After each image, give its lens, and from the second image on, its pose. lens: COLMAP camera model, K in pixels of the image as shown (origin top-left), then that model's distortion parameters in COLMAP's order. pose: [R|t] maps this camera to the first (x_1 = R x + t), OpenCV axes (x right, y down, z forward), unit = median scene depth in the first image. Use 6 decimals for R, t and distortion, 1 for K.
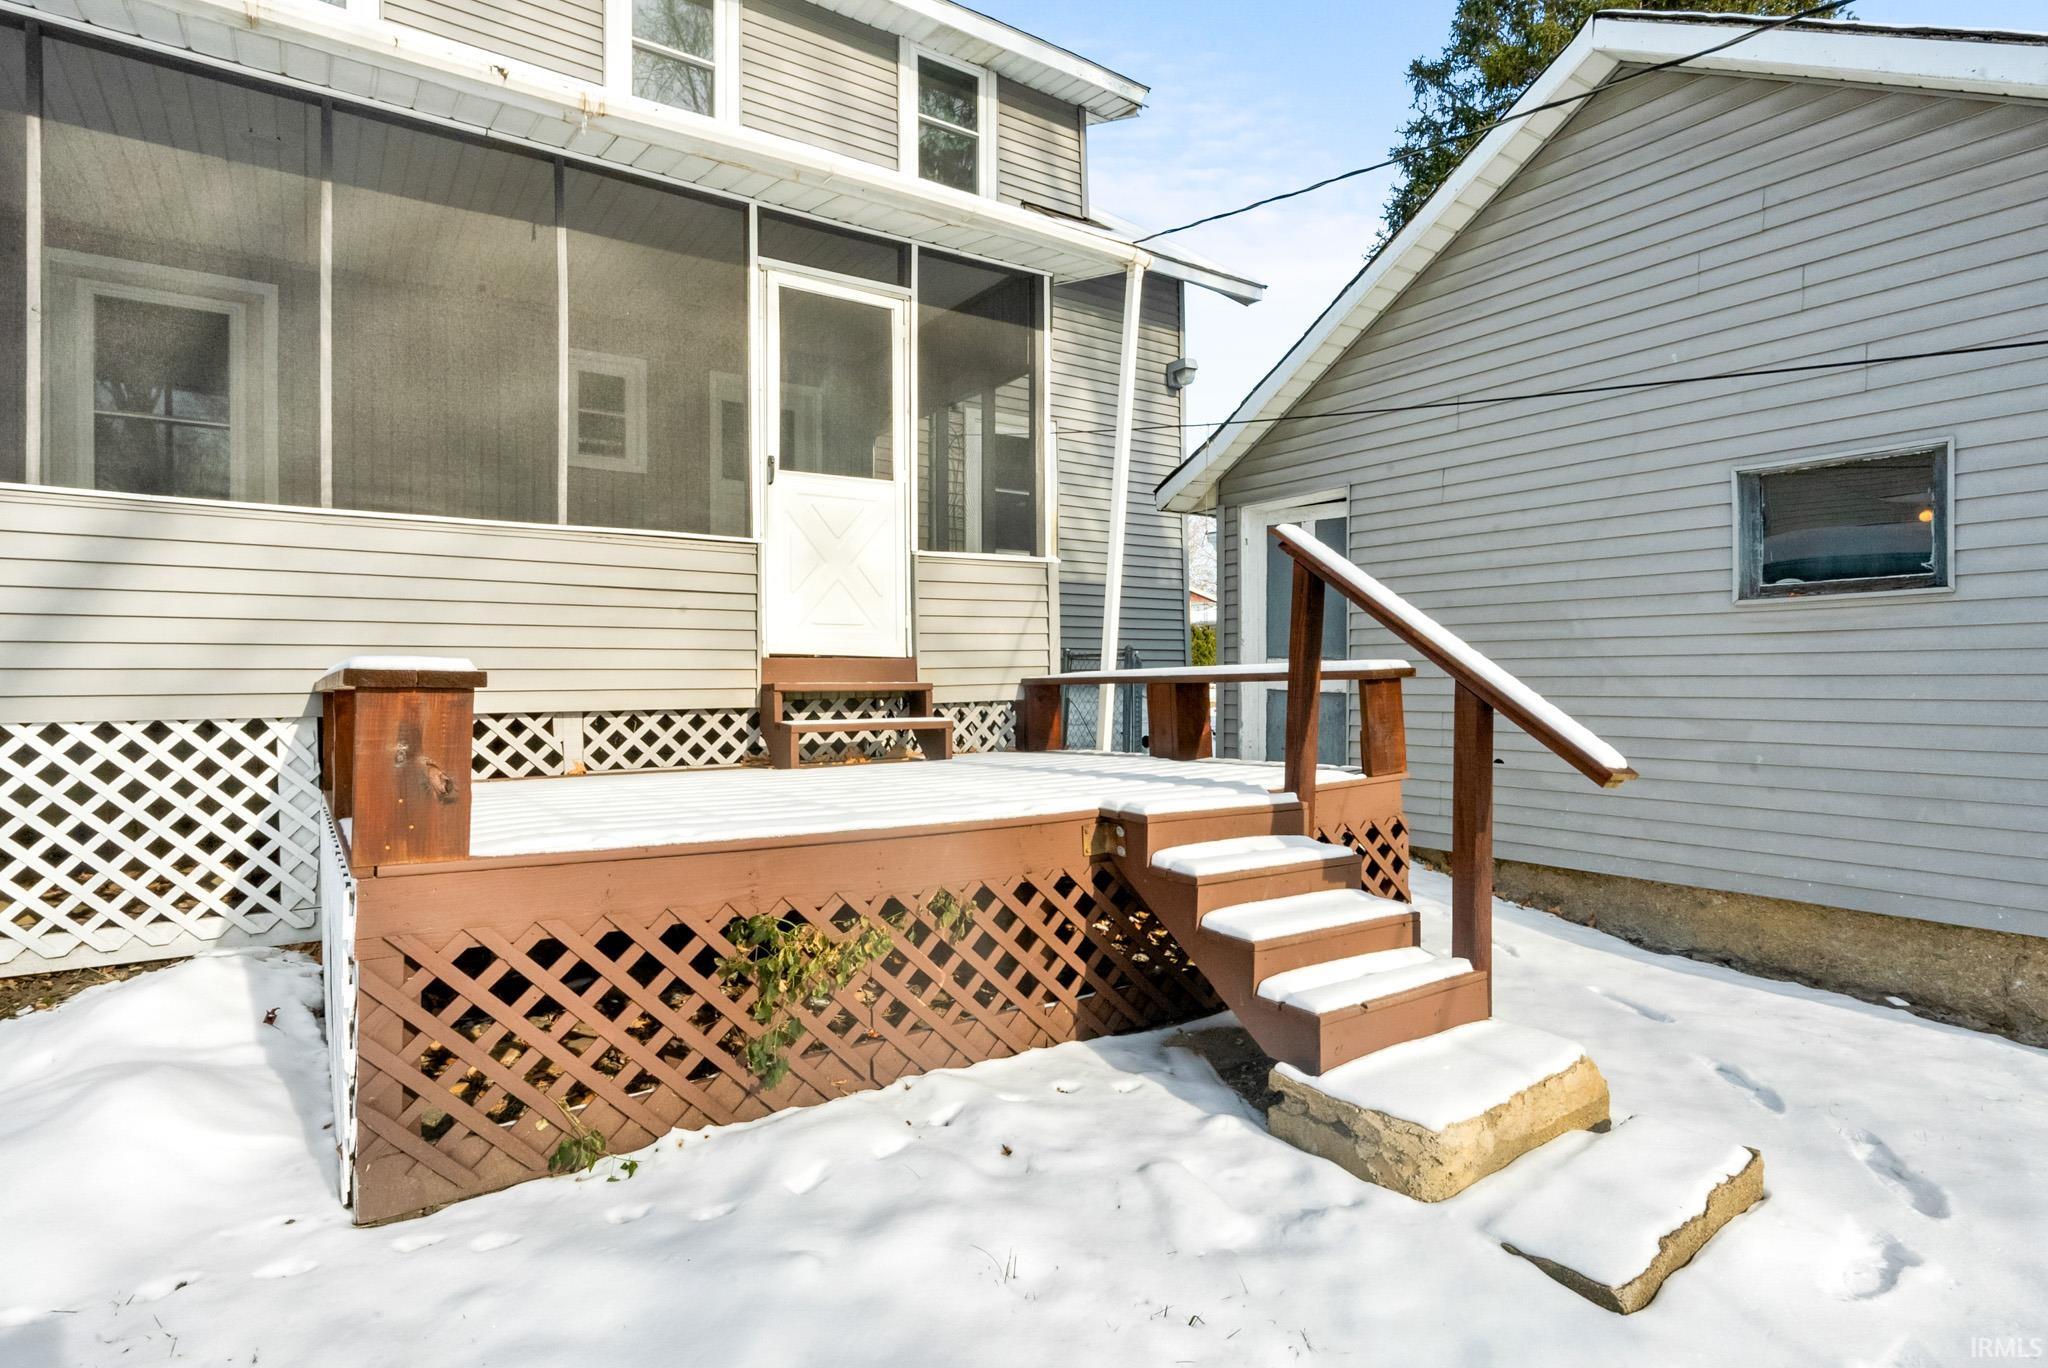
lens RADIAL K [[932.2, 0, 976.2], [0, 932.2, 675.9], [0, 0, 1]] dist [0.002380, -0.000056]
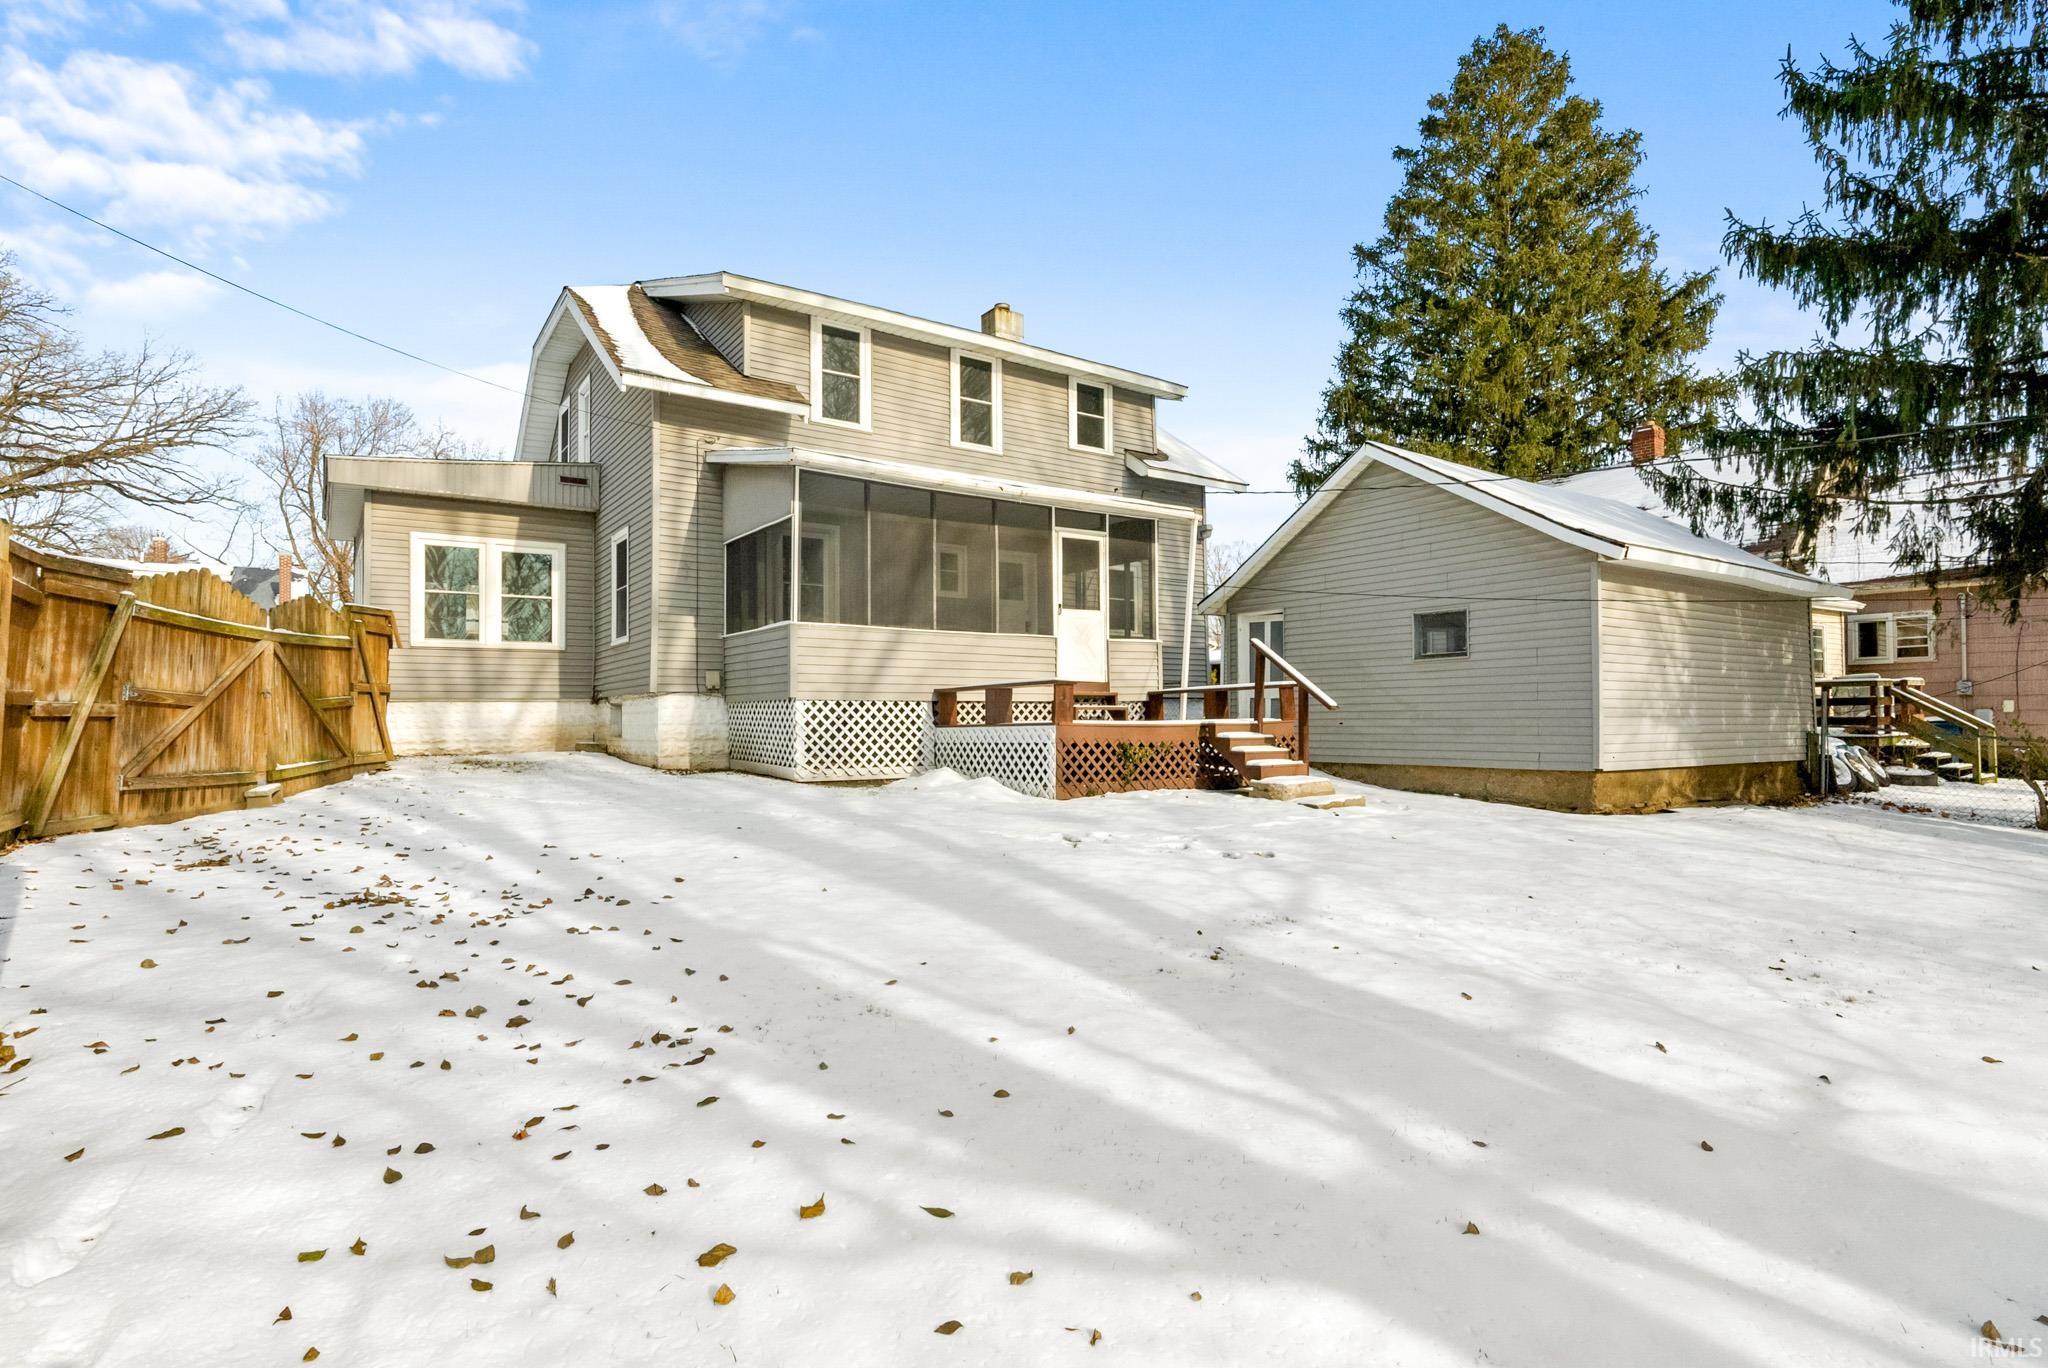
lens RADIAL K [[1054.7, 0, 1024.0], [0, 1054.7, 684.0], [0, 0, 1]] dist [0.010777, 0.000205]
pose [[0.996548, -0.001856, 0.082996, -0.599590], [0.004661, 0.999424, -0.033613, 0.090215], [-0.082886, 0.033884, 0.995983, -2.014802]]
